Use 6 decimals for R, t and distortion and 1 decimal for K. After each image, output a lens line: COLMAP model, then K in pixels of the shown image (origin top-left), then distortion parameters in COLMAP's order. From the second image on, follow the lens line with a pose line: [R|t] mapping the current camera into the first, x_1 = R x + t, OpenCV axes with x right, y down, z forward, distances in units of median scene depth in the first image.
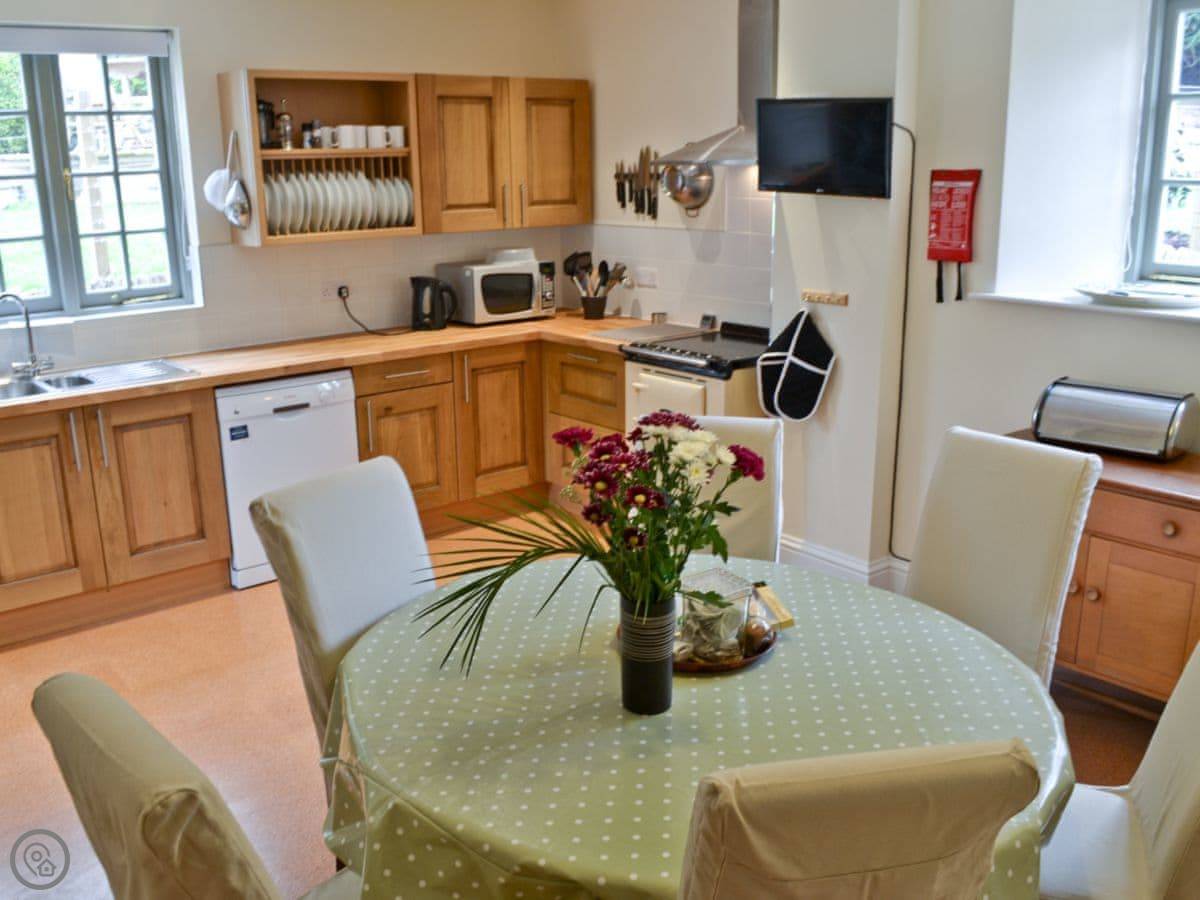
lens RADIAL K [[1127.3, 0, 597.1], [0, 1127.3, 457.2], [0, 0, 1]] dist [-0.058058, -0.002643]
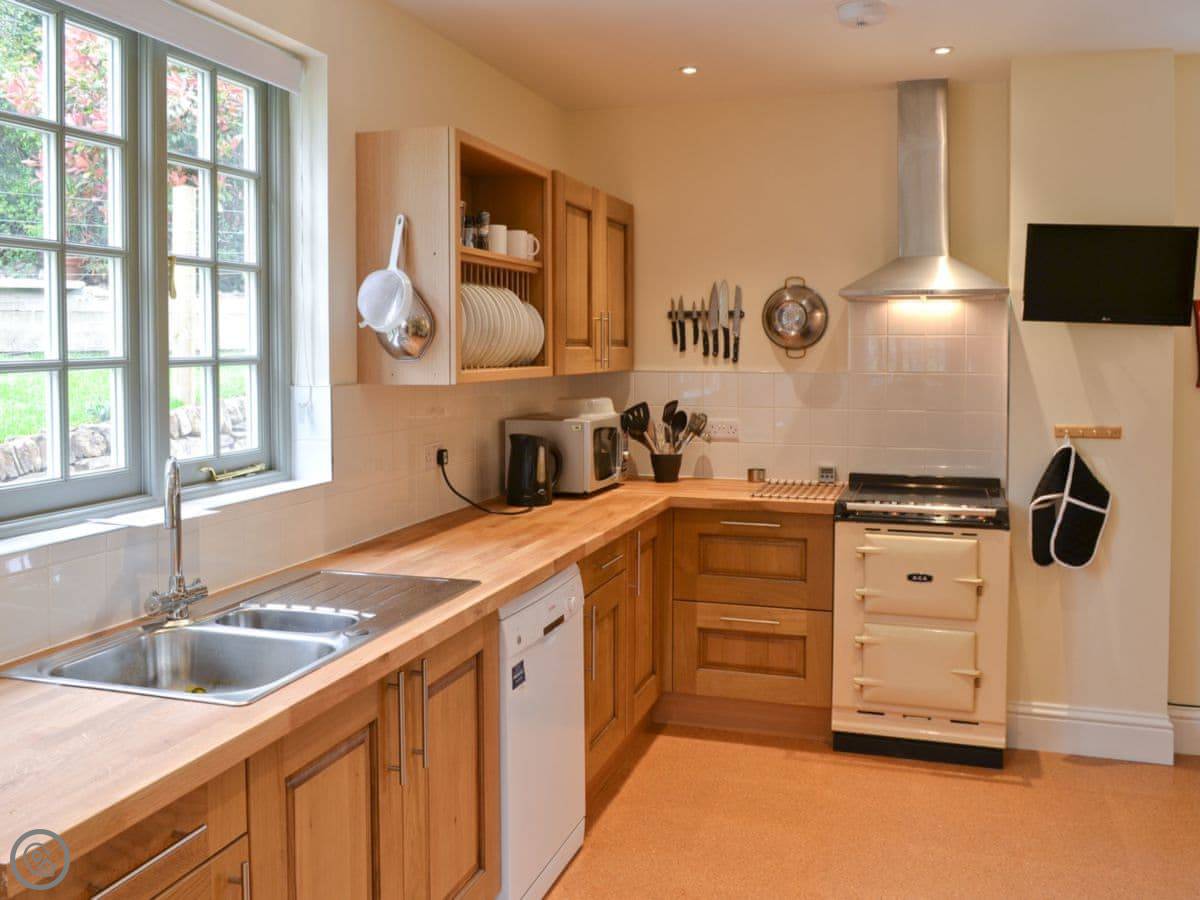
lens RADIAL K [[1105.0, 0, 600.5], [0, 1105.0, 363.1], [0, 0, 1]] dist [-0.042076, 0.003019]
pose [[0.836798, 0.008752, 0.547442, -0.551660], [0.126753, 0.969612, -0.209250, -0.049892], [-0.532638, 0.244490, 0.810260, 0.396686]]
